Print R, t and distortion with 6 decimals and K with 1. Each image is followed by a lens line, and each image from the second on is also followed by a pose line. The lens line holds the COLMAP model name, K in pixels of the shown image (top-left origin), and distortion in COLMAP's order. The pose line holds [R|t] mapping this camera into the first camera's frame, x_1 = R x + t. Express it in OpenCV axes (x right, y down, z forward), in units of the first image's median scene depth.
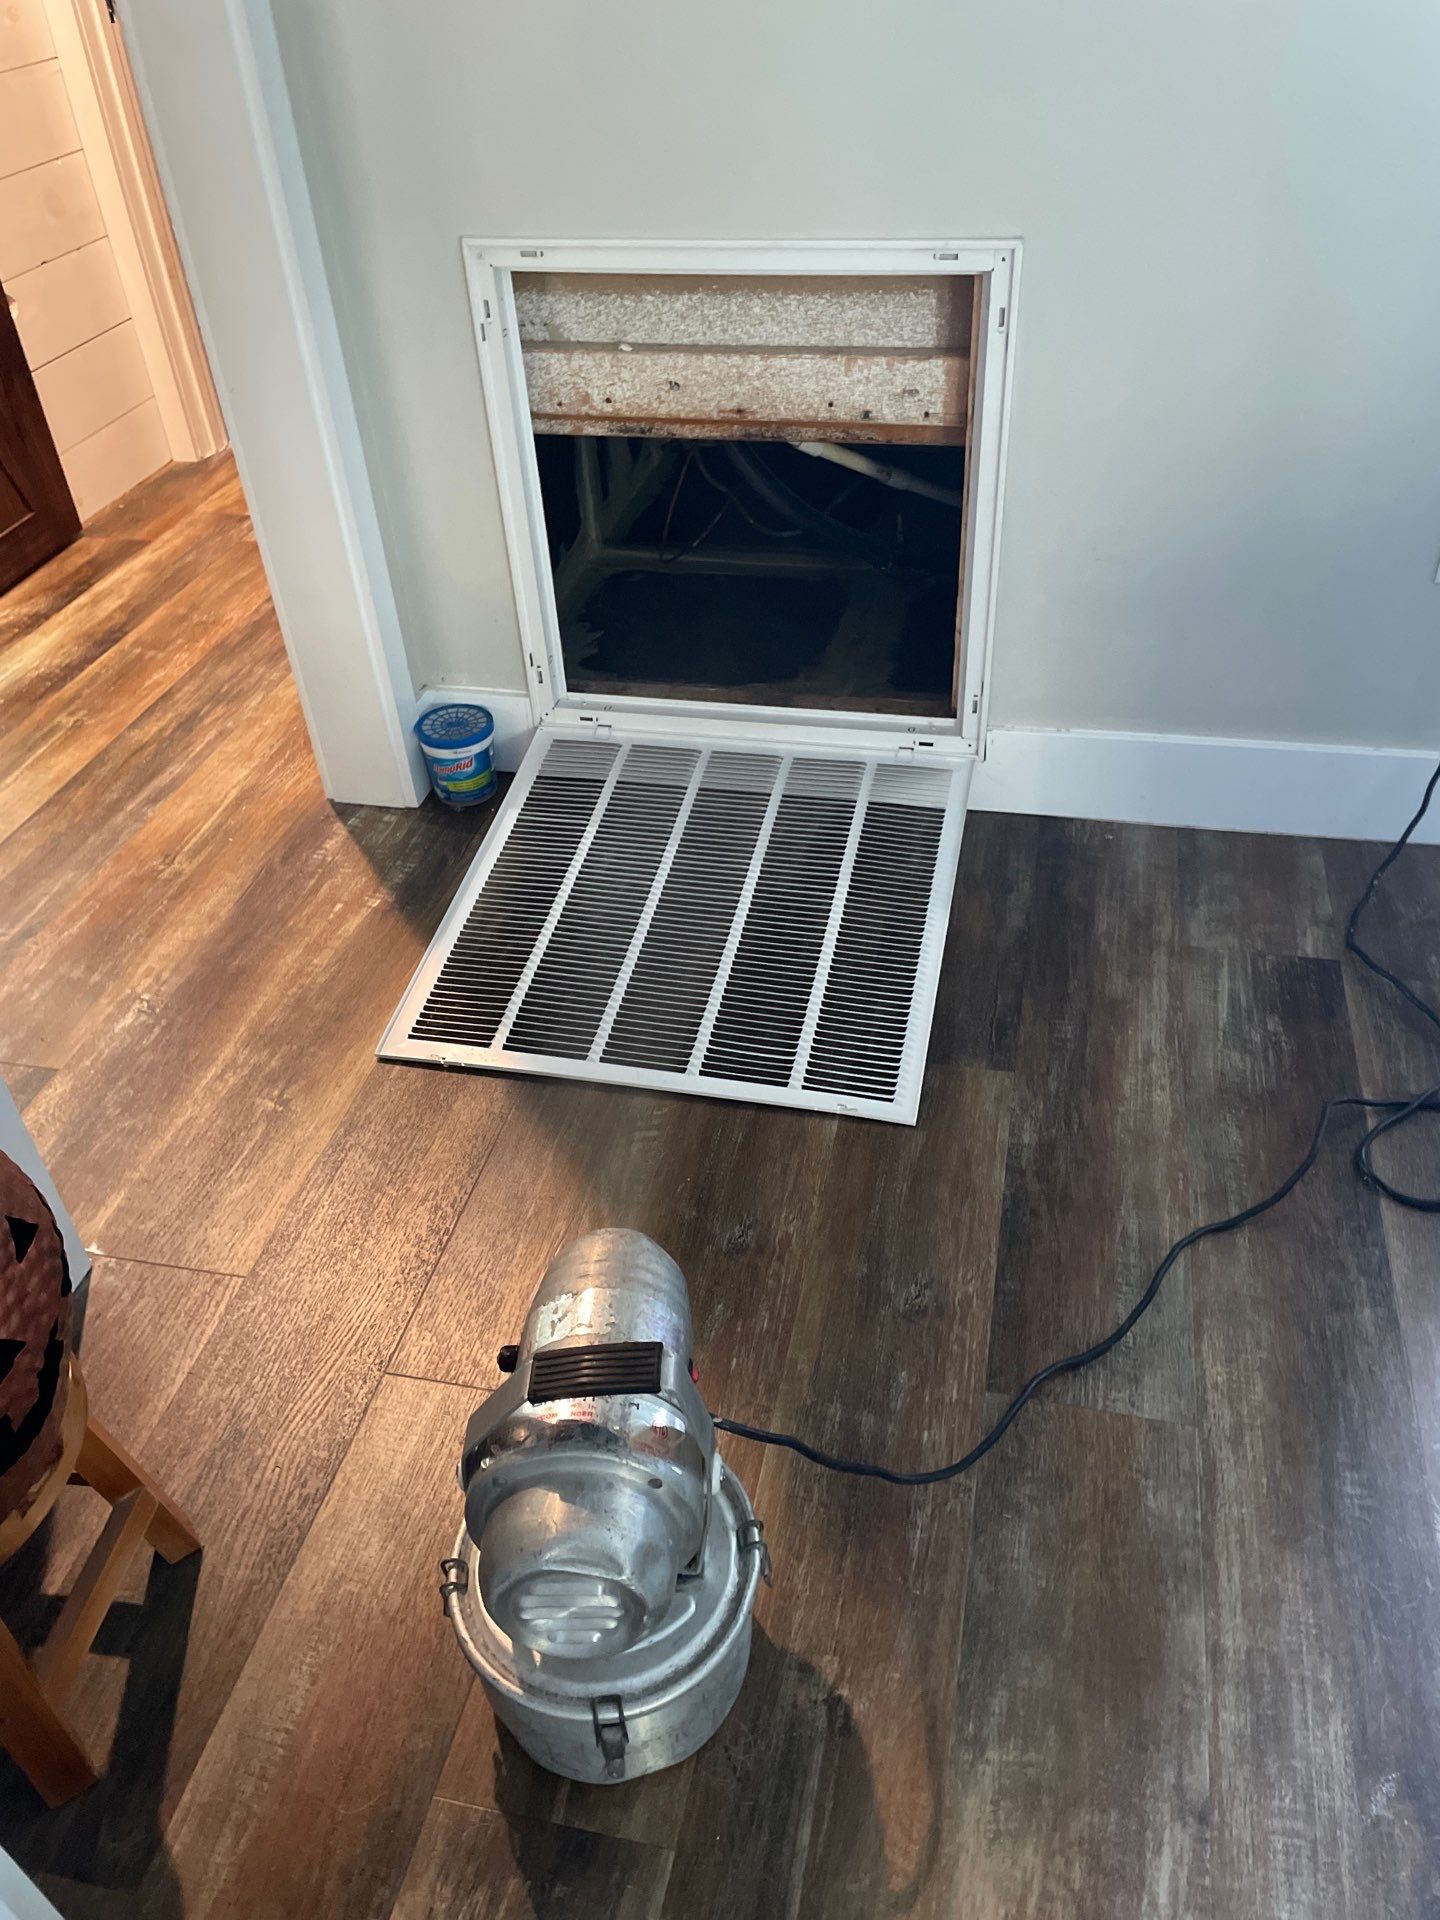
lens RADIAL K [[1445.2, 0, 720.3], [0, 1445.2, 959.8], [0, 0, 1]] dist [0.012343, 0.001203]
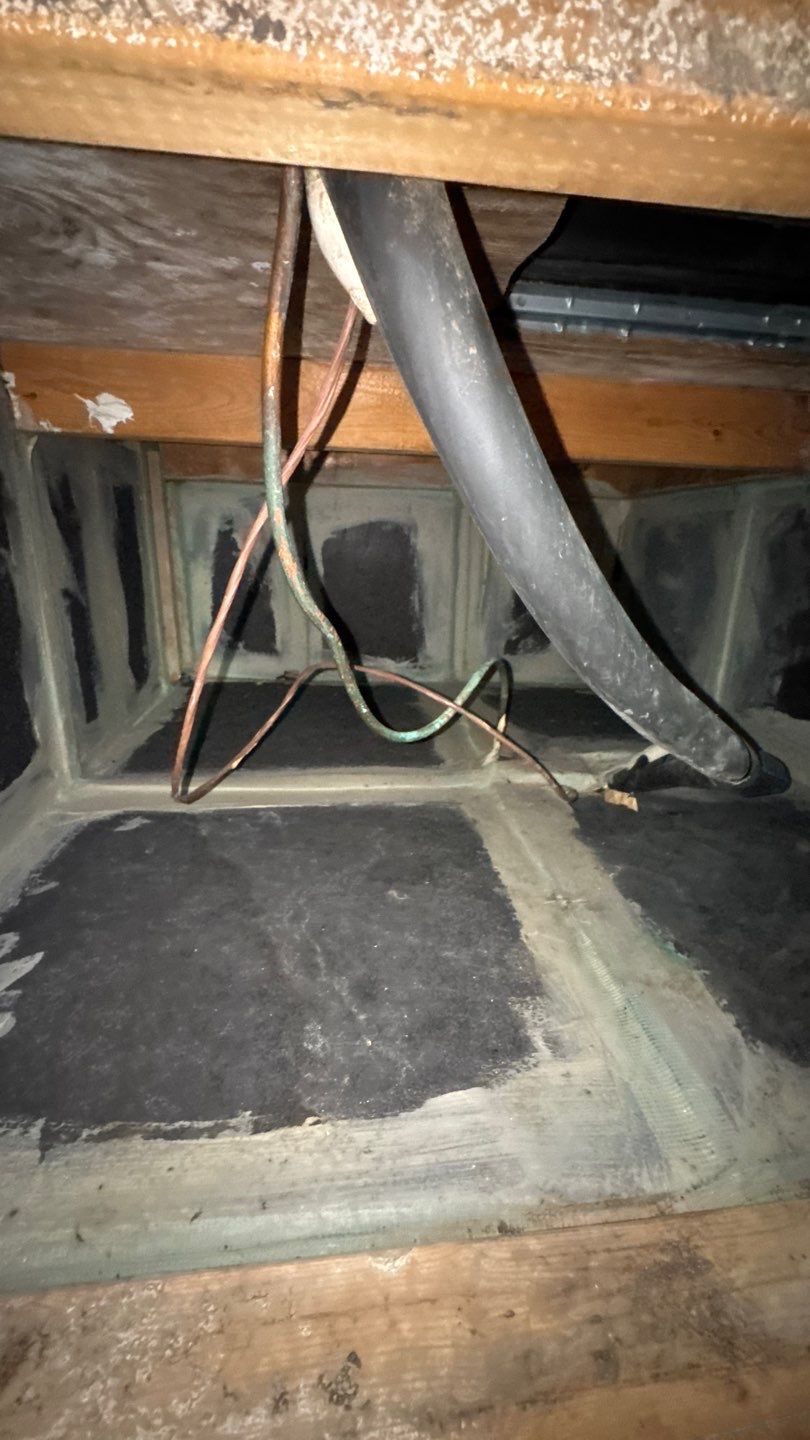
lens RADIAL K [[577.6, 0, 405.3], [0, 577.6, 717.5], [0, 0, 1]] dist [-0.004277, 0.001430]
pose [[0.939234, -0.028184, 0.342118, -0.032575], [0.155134, 0.923896, -0.349786, -0.212358], [-0.306223, 0.381605, 0.872127, 0.766978]]
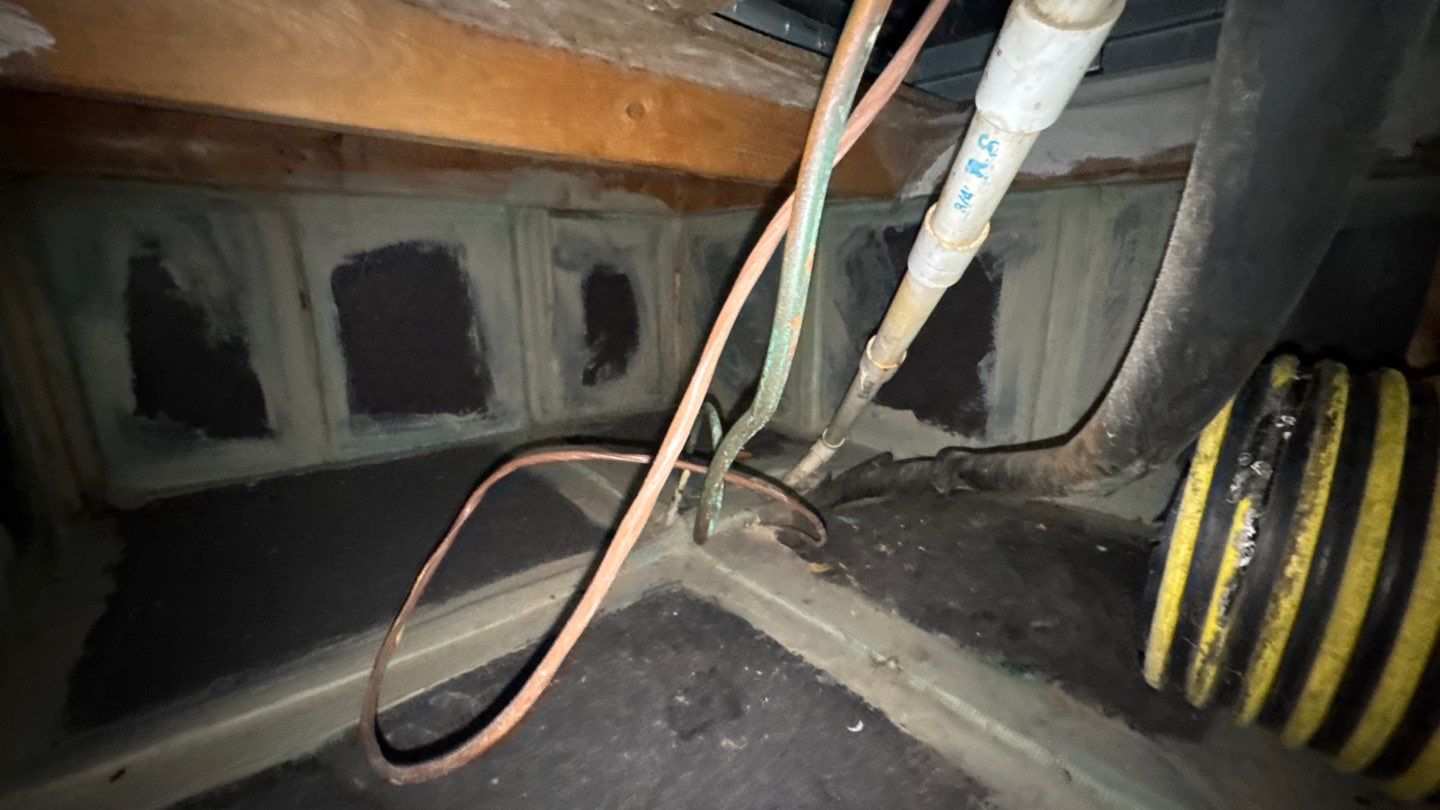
lens RADIAL K [[577.6, 0, 716.8], [0, 577.6, 404.0], [0, 0, 1]] dist [-0.004277, 0.001430]
pose [[0.582673, -0.148602, 0.799005, -0.081726], [0.486010, 0.851687, -0.196021, -0.279631], [-0.651373, 0.502541, 0.568477, 0.846843]]
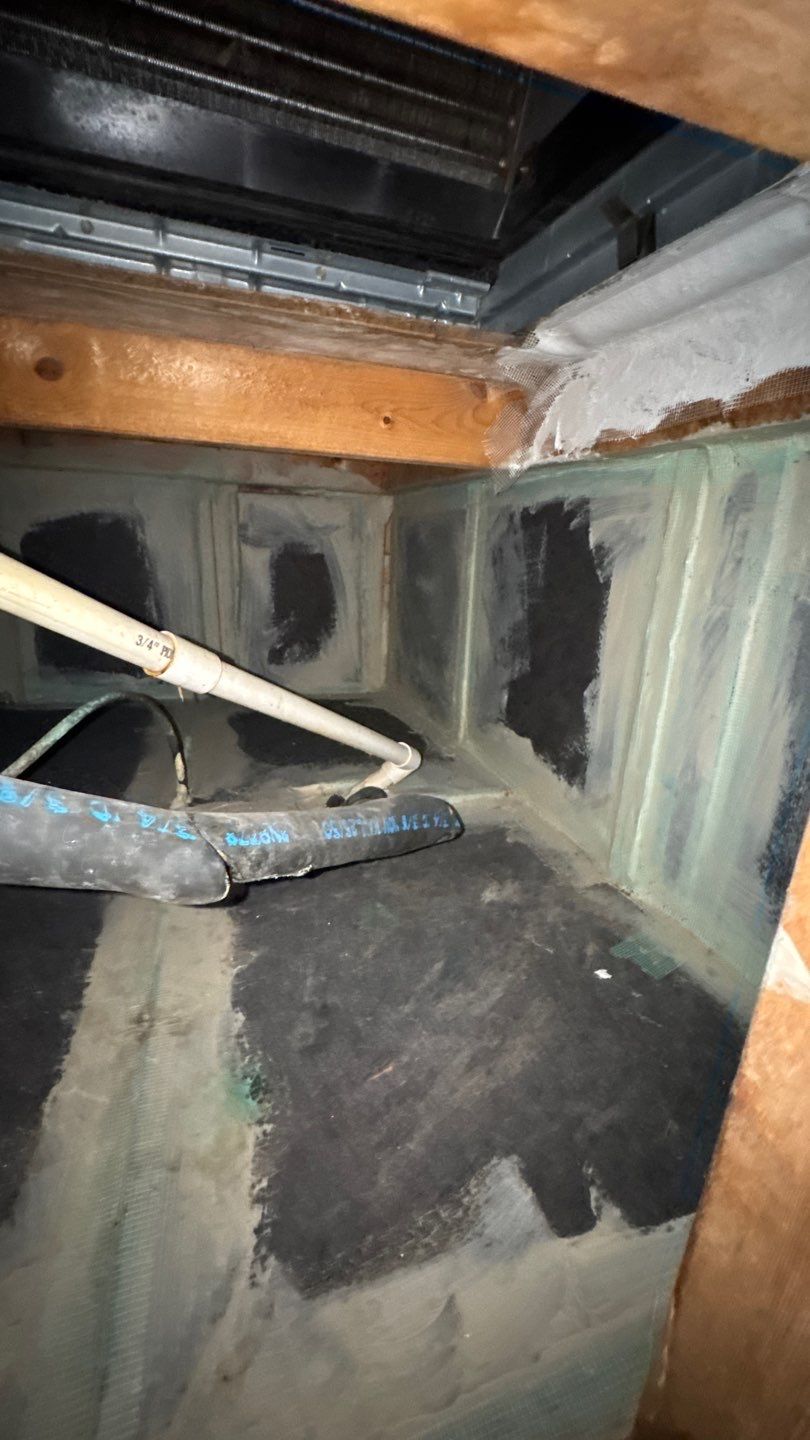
lens RADIAL K [[577.6, 0, 405.9], [0, 577.6, 717.0], [0, 0, 1]] dist [-0.004277, 0.001430]
pose [[0.844755, -0.075915, 0.529742, 0.077090], [0.267332, 0.917391, -0.294835, -0.227296], [-0.463598, 0.390681, 0.795265, 0.765091]]
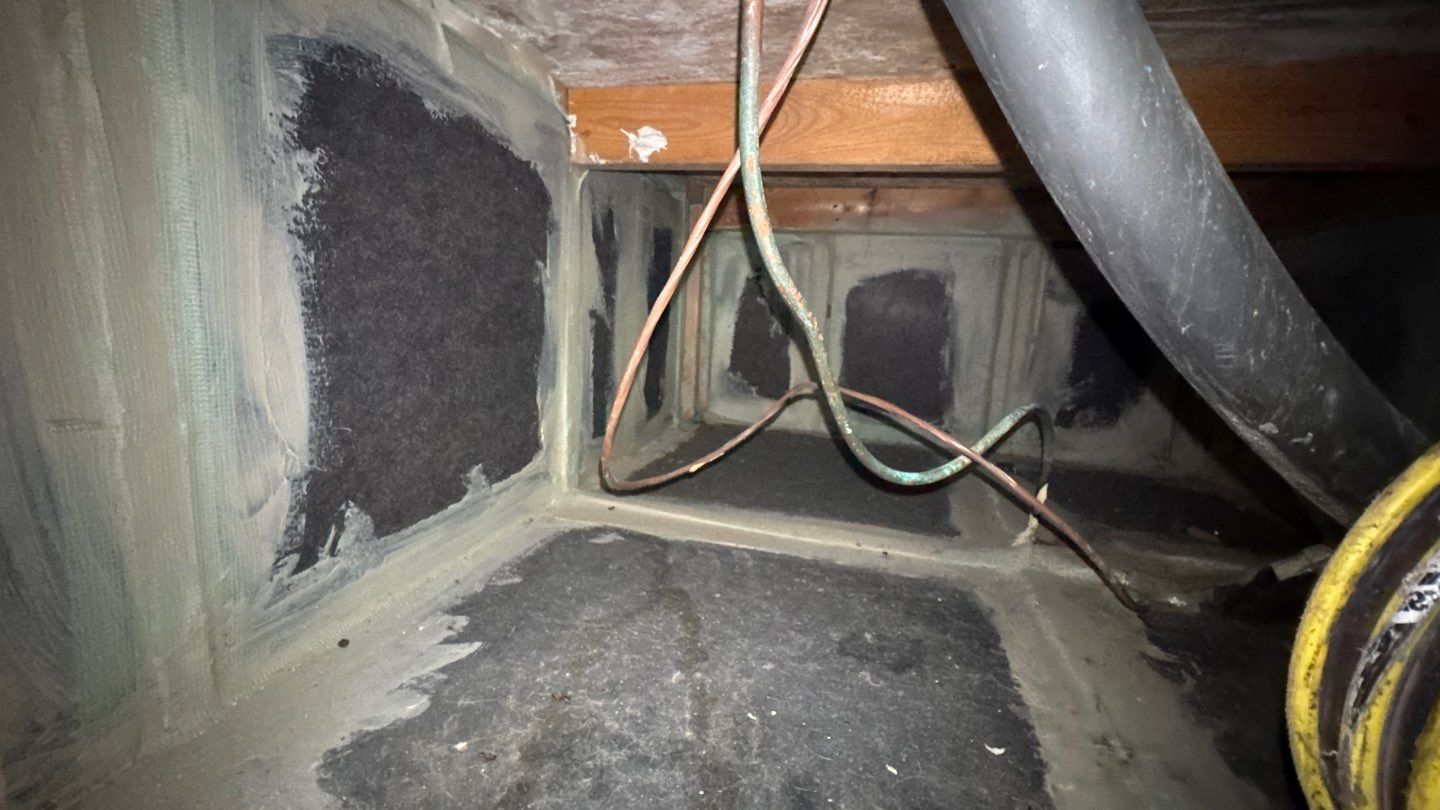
lens RADIAL K [[577.6, 0, 721.9], [0, 577.6, 404.5], [0, 0, 1]] dist [-0.004277, 0.001430]
pose [[0.993938, 0.109186, -0.012845, -0.012880], [-0.101363, 0.864894, -0.491614, -0.209161], [-0.042568, 0.489936, 0.870718, 0.798322]]
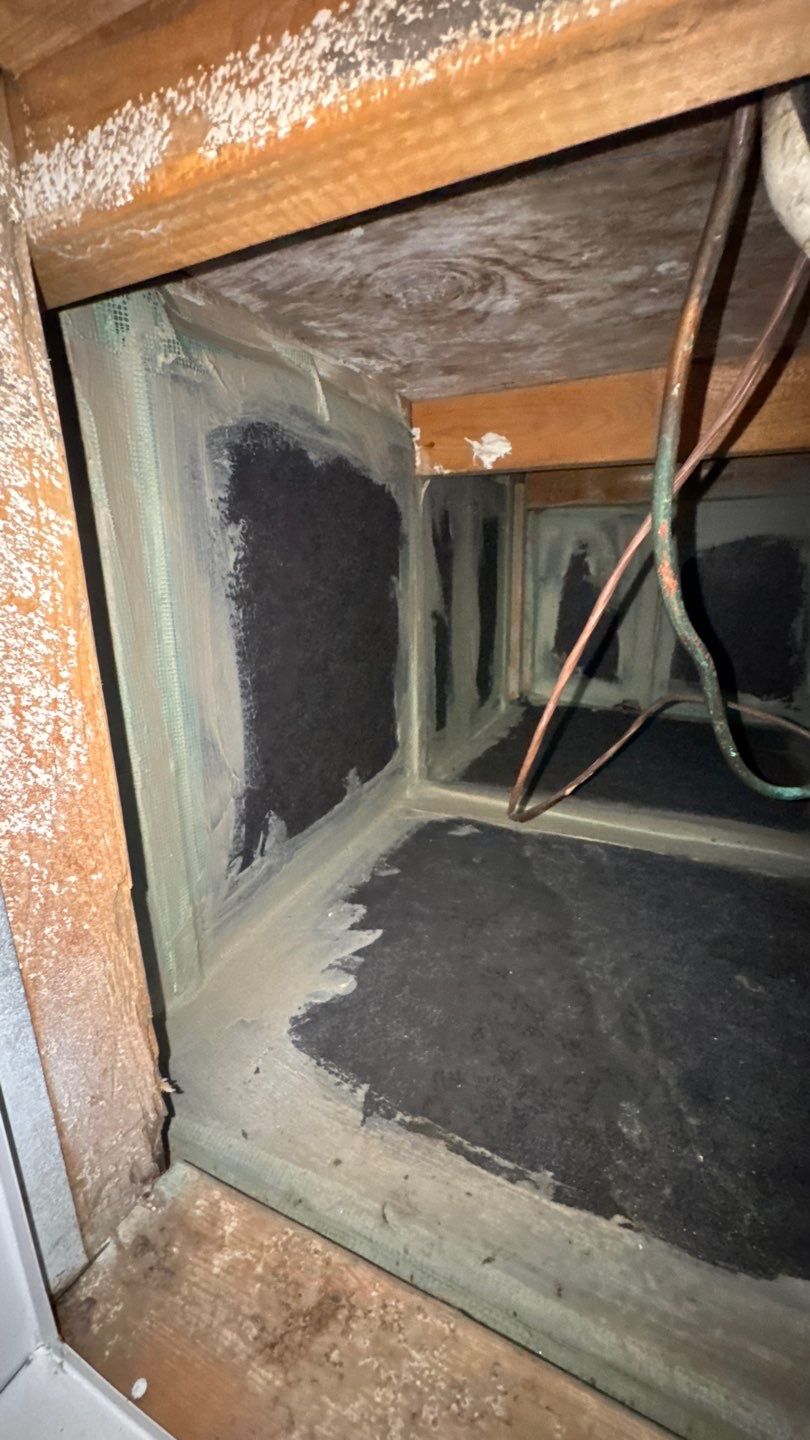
lens RADIAL K [[577.6, 0, 406.7], [0, 577.6, 718.0], [0, 0, 1]] dist [-0.004277, 0.001430]
pose [[0.976580, 0.089471, -0.195670, -0.038118], [-0.160648, 0.908183, -0.386517, -0.215841], [0.143122, 0.408899, 0.901287, 0.774745]]
